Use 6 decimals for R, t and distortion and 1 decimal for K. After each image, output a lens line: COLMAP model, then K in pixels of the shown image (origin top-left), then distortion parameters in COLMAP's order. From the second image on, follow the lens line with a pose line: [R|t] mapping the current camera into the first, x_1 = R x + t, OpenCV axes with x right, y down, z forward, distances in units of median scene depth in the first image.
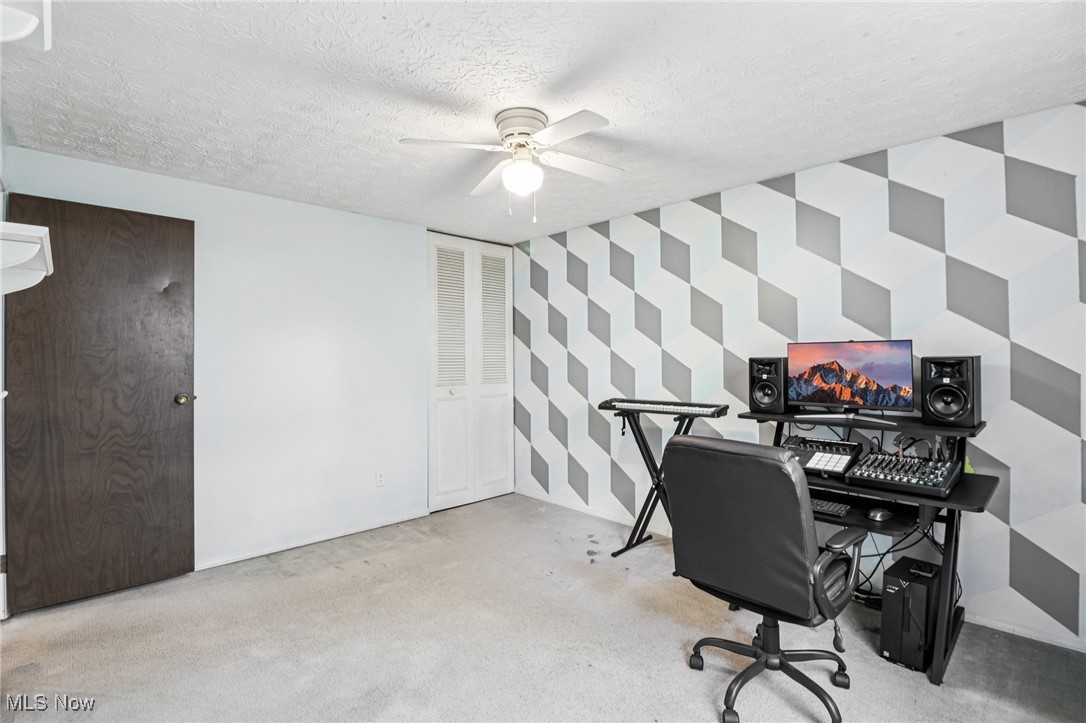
lens RADIAL K [[502.2, 0, 540.3], [0, 502.2, 363.9], [0, 0, 1]] dist [-0.000552, -0.000209]
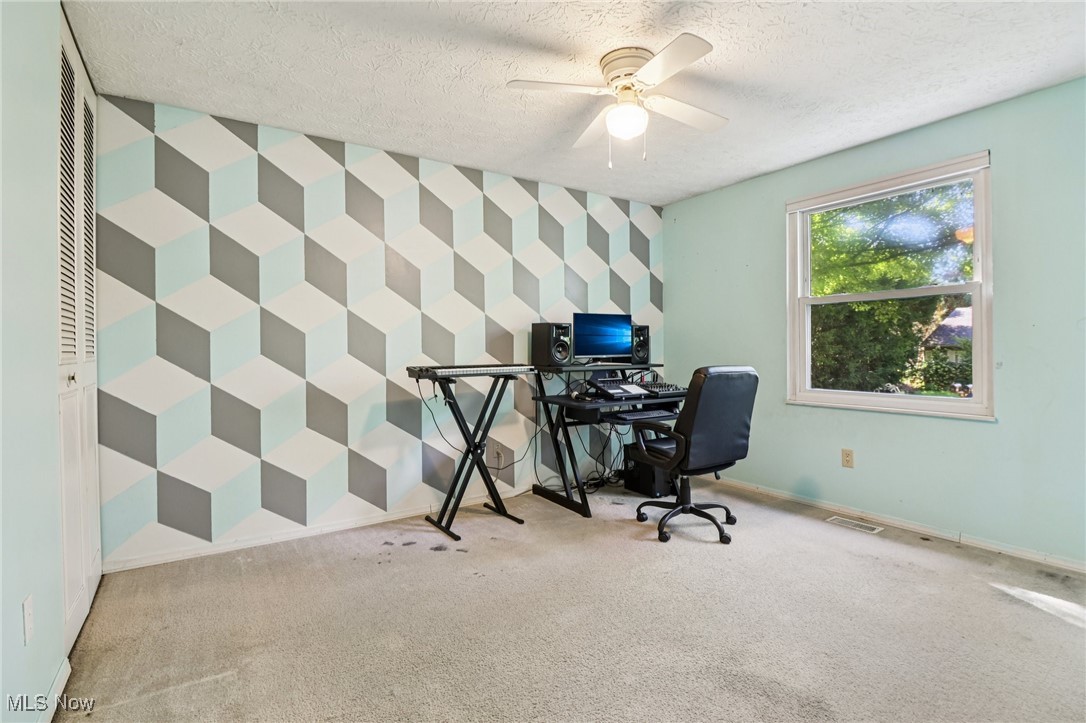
lens RADIAL K [[523.2, 0, 544.1], [0, 523.2, 349.1], [0, 0, 1]] dist [-0.000896, -0.000696]
pose [[0.148761, -0.024840, 0.988561, -0.702344], [0.004122, 0.999691, 0.024500, 0.015559], [-0.988865, 0.000431, 0.148818, 0.654991]]
